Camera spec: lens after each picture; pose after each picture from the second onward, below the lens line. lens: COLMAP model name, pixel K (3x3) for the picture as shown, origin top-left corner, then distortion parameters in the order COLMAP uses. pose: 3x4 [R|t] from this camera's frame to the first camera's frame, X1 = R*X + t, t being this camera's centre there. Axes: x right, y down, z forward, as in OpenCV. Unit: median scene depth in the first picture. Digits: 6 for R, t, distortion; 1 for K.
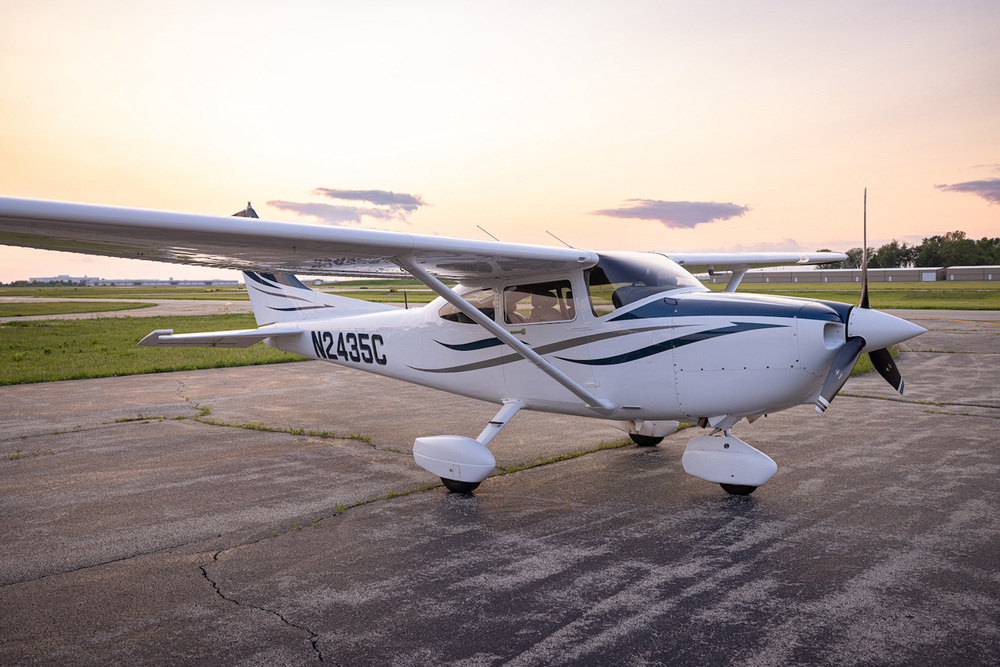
lens RADIAL K [[866.4, 0, 500.0], [0, 866.4, 333.5], [0, 0, 1]] dist [-0.003165, -0.002857]
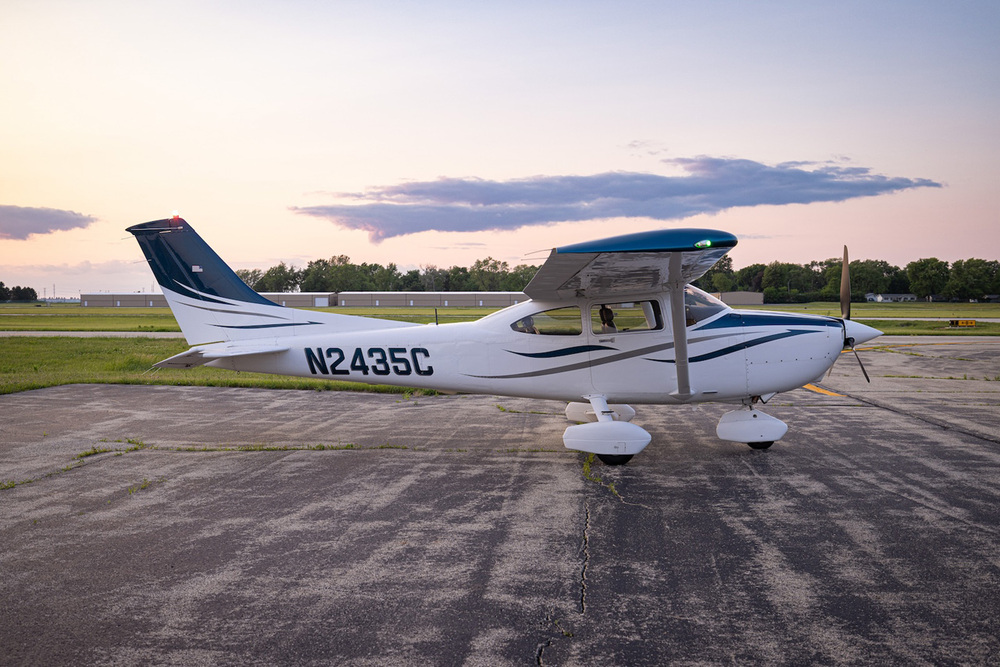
lens RADIAL K [[1006.1, 0, 500.0], [0, 1006.1, 333.5], [0, 0, 1]] dist [-0.006740, -0.004074]
pose [[0.794419, -0.006638, 0.607334, -0.778591], [0.026232, 0.999382, -0.023391, 0.014249], [-0.606804, 0.034514, 0.794102, -0.060223]]
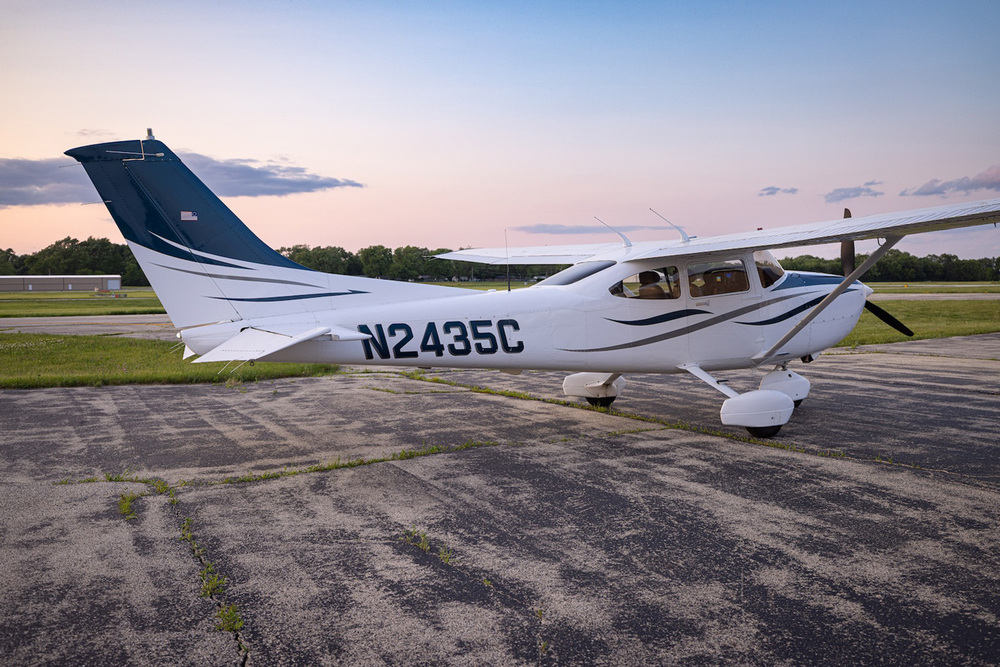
lens RADIAL K [[894.0, 0, 500.0], [0, 894.0, 333.5], [0, 0, 1]] dist [0.000616, -0.000489]
pose [[0.365451, -0.047523, 0.929617, -0.932259], [0.063533, 0.997640, 0.026025, -0.008234], [-0.928660, 0.049550, 0.367608, 0.633005]]
